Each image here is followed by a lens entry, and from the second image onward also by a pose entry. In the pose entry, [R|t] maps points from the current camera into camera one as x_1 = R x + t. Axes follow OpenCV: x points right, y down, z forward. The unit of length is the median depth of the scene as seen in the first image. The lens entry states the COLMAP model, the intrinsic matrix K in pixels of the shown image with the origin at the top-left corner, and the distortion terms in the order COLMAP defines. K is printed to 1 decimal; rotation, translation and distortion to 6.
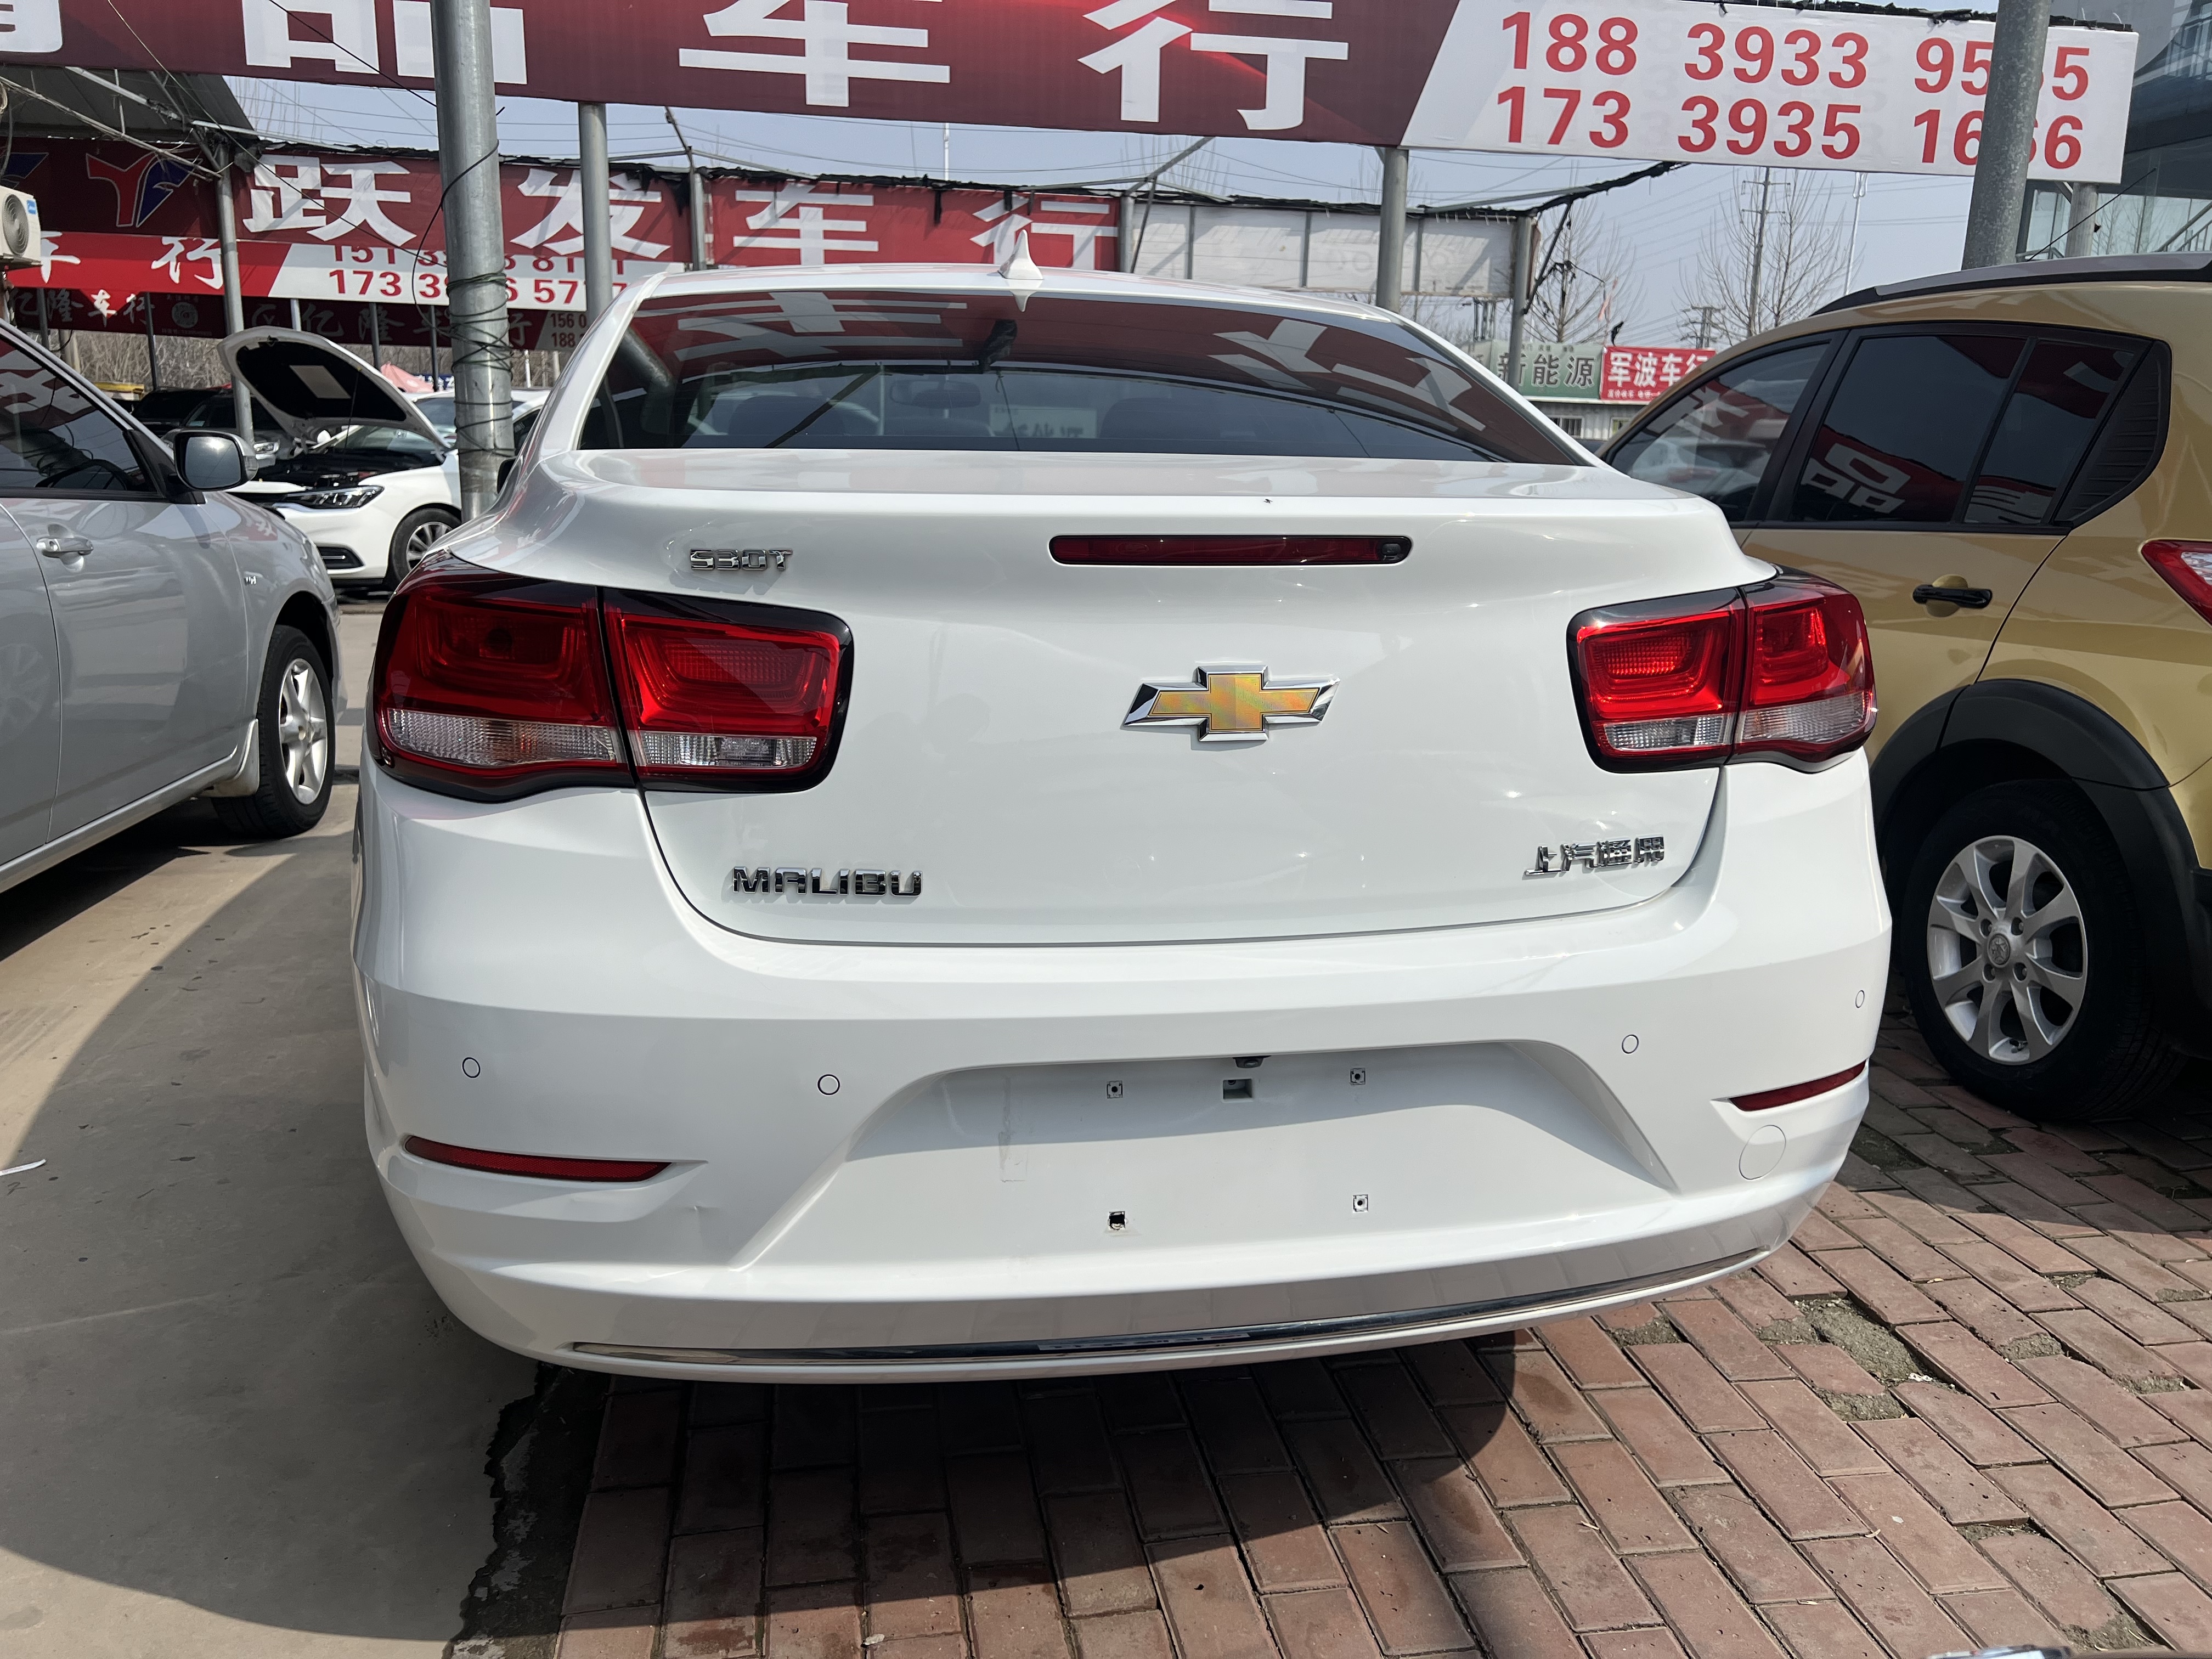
lens RADIAL K [[1646.6, 0, 1119.7], [0, 1646.6, 825.2], [0, 0, 1]] dist [0.058986, -0.051593]
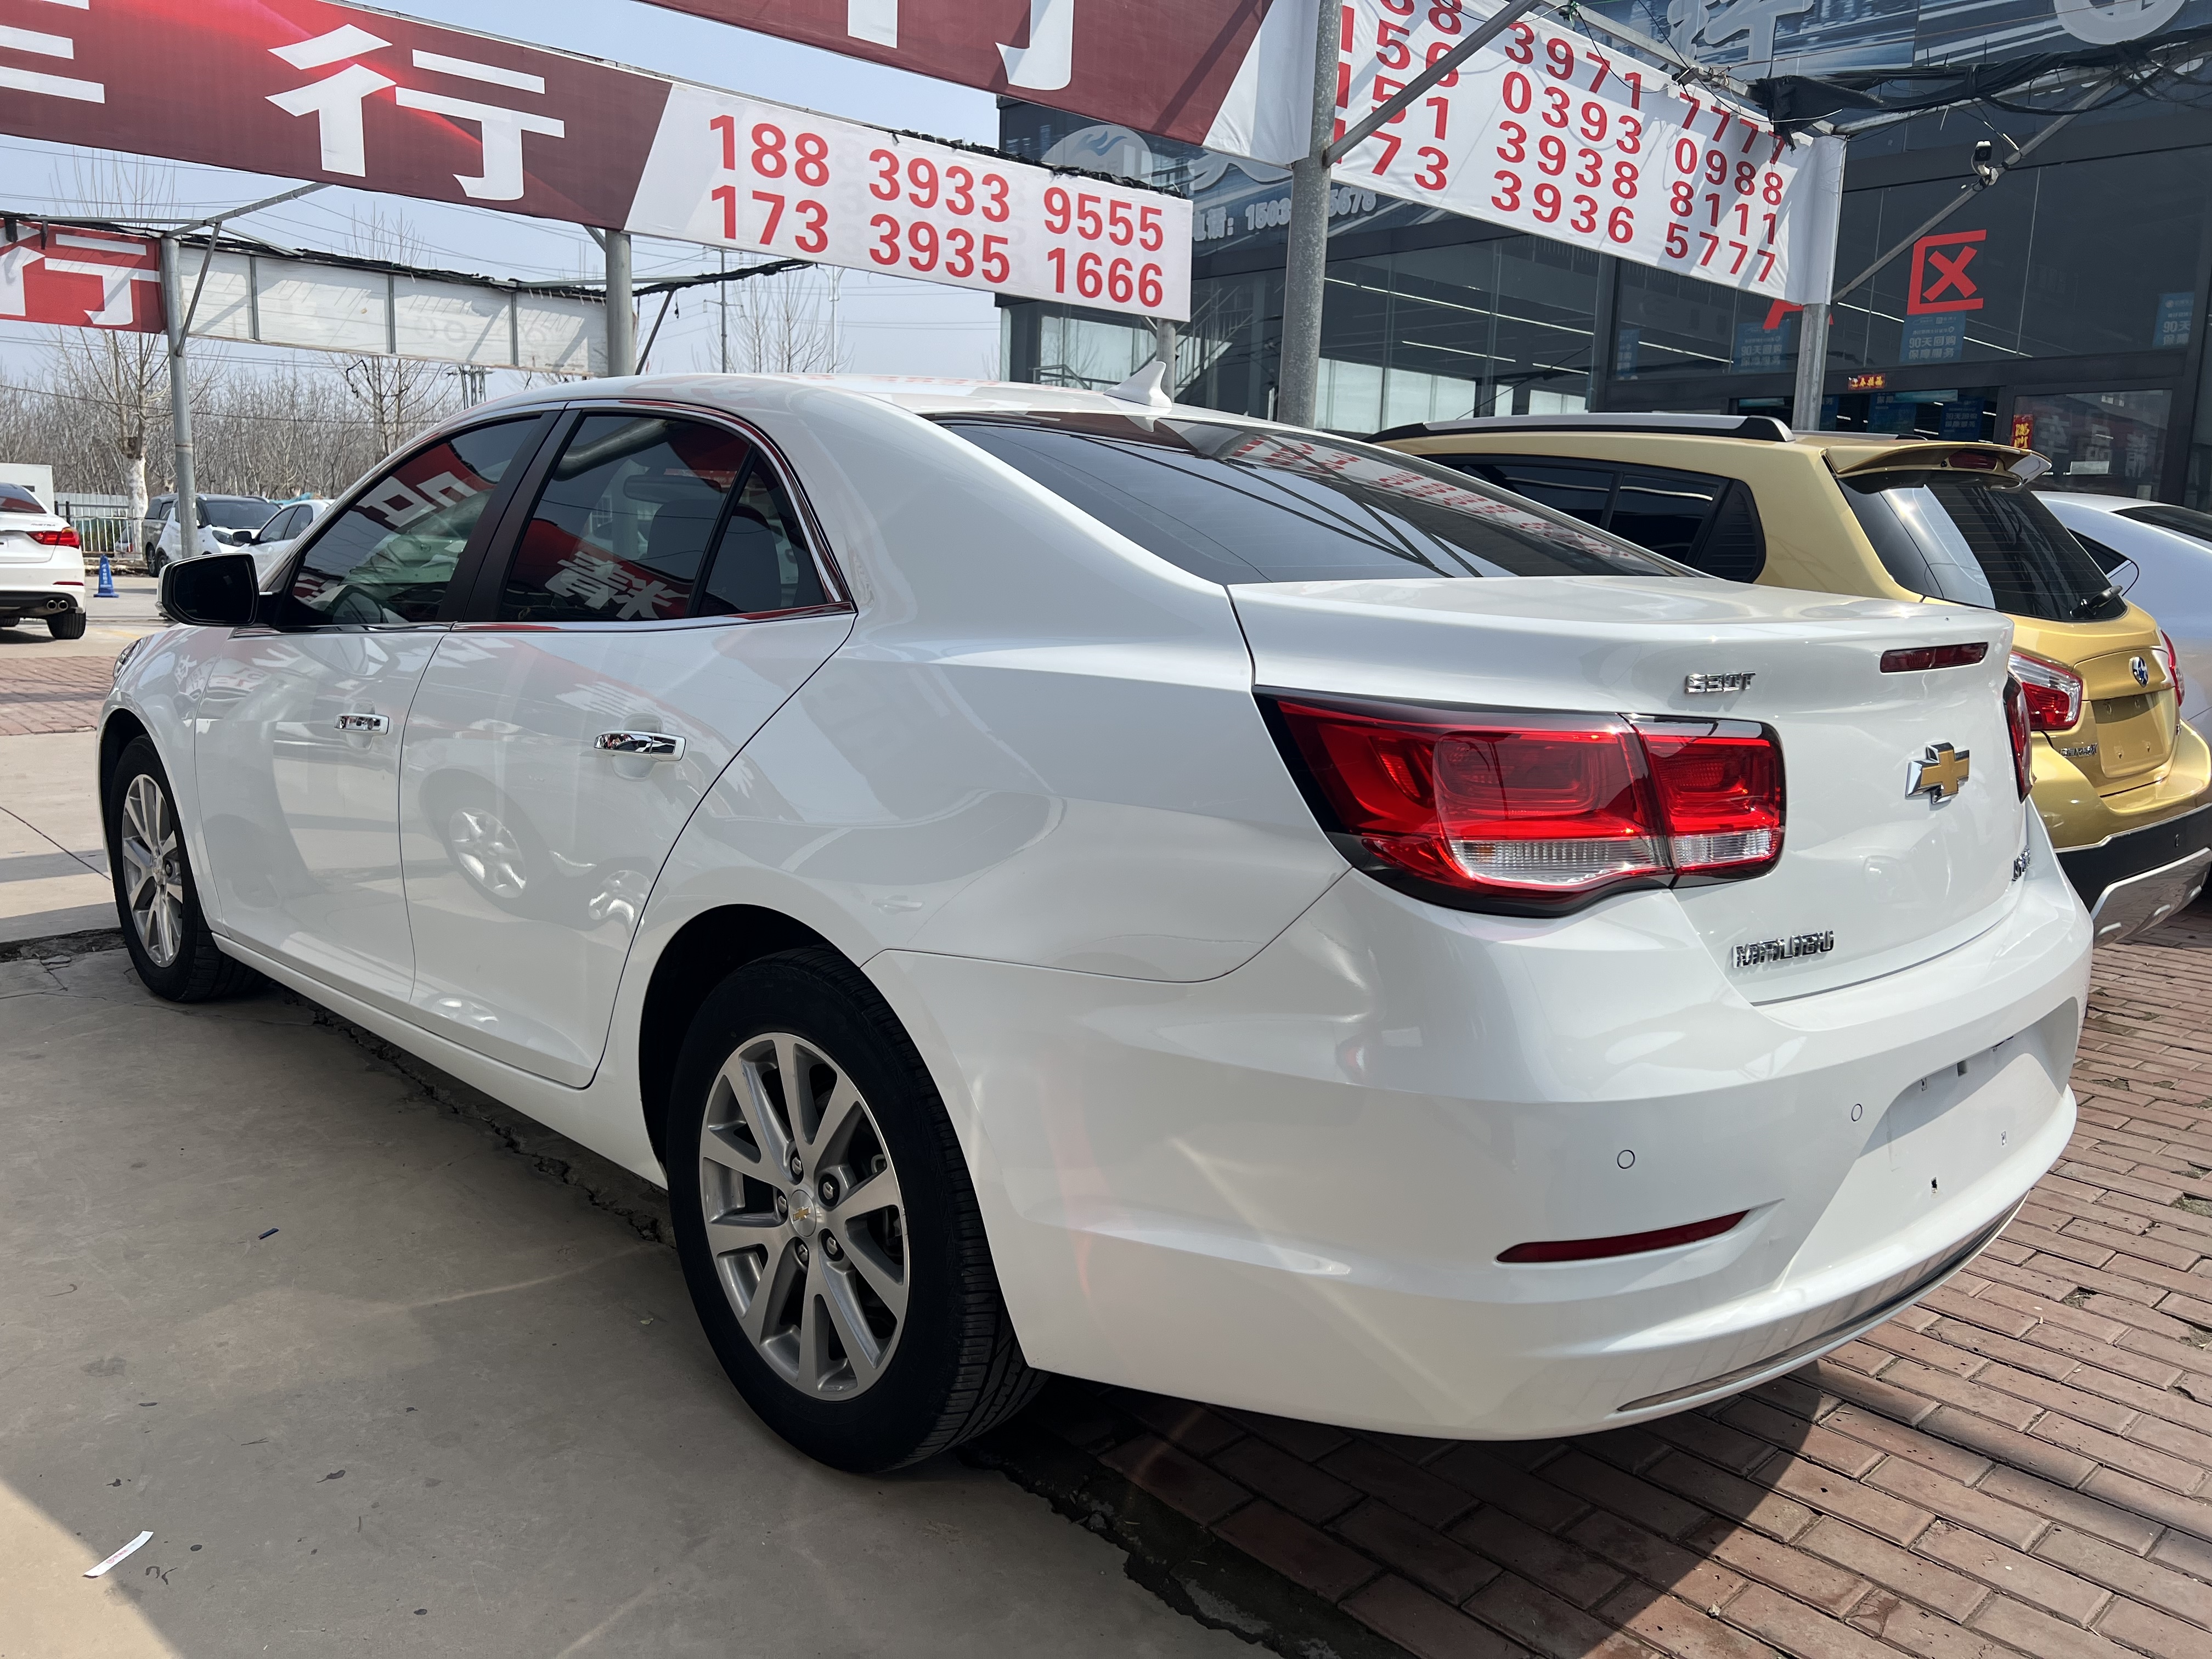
lens RADIAL K [[1662.8, 0, 1106.0], [0, 1662.8, 829.5], [0, 0, 1]] dist [0.045631, -0.040242]
pose [[0.837052, -0.094741, 0.538858, -0.154845], [0.117413, 0.993053, -0.007790, -0.012439], [-0.534376, 0.069789, 0.842361, 0.029921]]
